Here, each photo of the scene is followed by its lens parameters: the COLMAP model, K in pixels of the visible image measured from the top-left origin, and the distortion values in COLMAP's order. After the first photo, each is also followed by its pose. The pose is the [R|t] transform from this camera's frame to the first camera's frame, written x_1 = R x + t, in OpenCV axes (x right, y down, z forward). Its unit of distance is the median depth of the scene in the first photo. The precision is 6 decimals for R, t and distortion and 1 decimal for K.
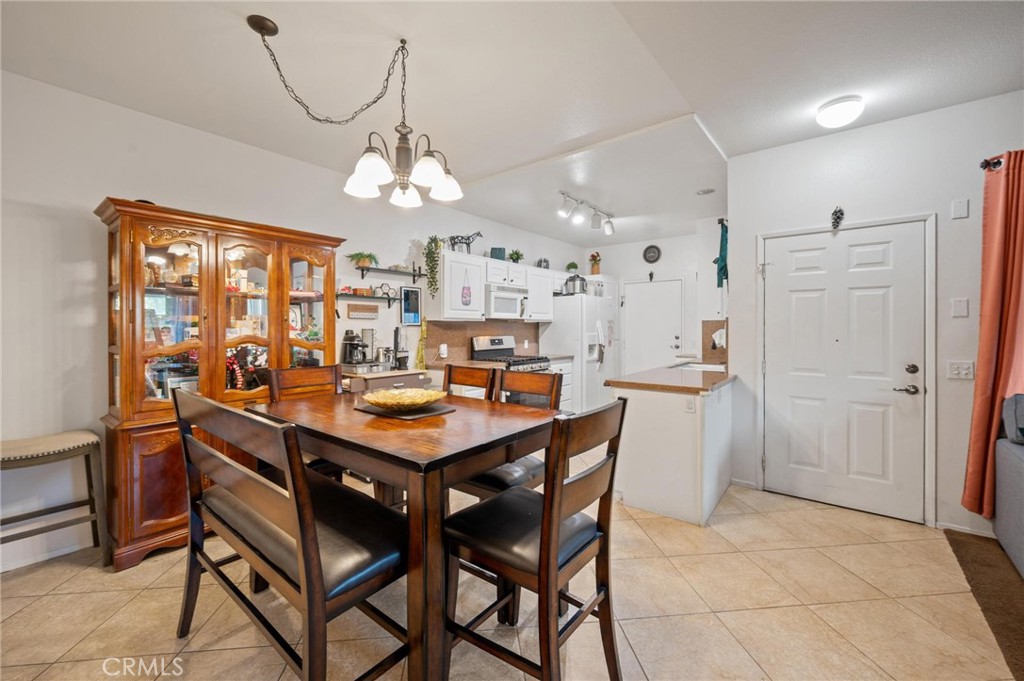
lens RADIAL K [[408.0, 0, 510.4], [0, 408.0, 328.7], [0, 0, 1]] dist [0.000081, 0.000047]
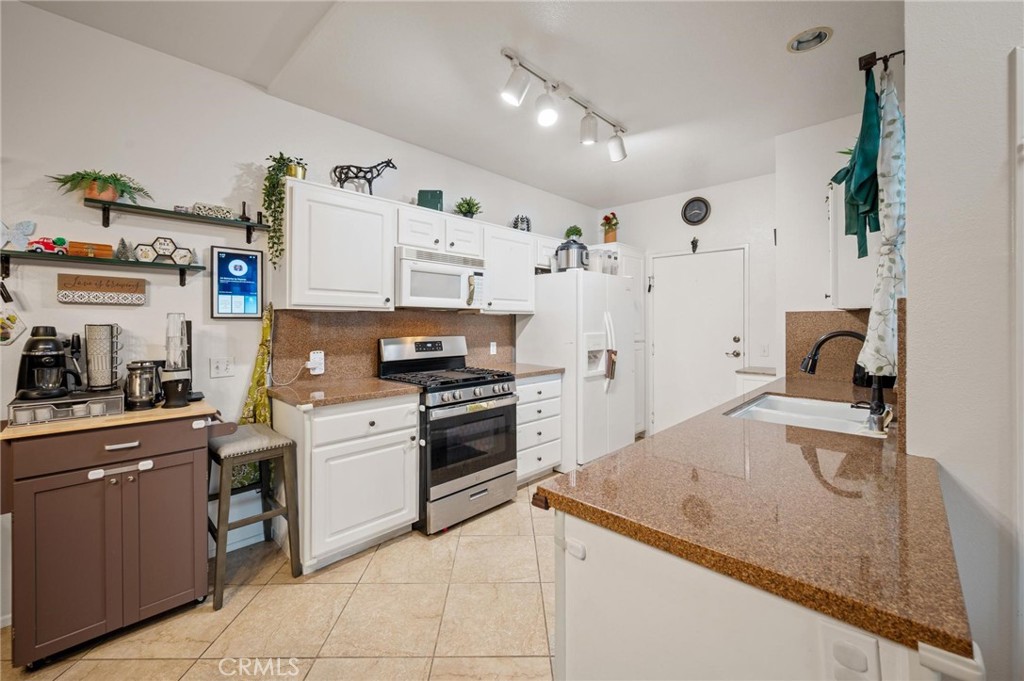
lens RADIAL K [[414.6, 0, 512.6], [0, 414.6, 320.7], [0, 0, 1]] dist [-0.000205, -0.000009]
pose [[0.996160, 0.003976, -0.087464, 0.145315], [-0.004505, 0.999973, -0.005855, -0.002493], [0.087438, 0.006227, 0.996150, 0.401854]]
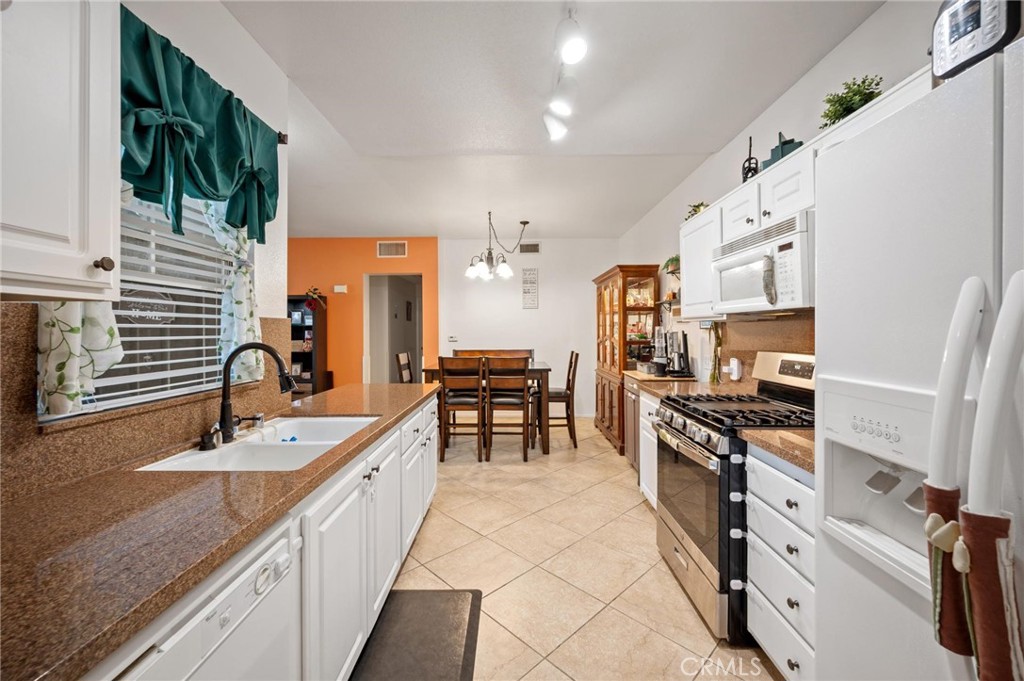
lens RADIAL K [[408.0, 0, 510.4], [0, 408.0, 328.7], [0, 0, 1]] dist [0.000081, 0.000047]
pose [[-0.788769, 0.002918, -0.614683, 0.438426], [0.001337, 0.999995, 0.003031, -0.008200], [0.614688, 0.001569, -0.788769, 1.155719]]
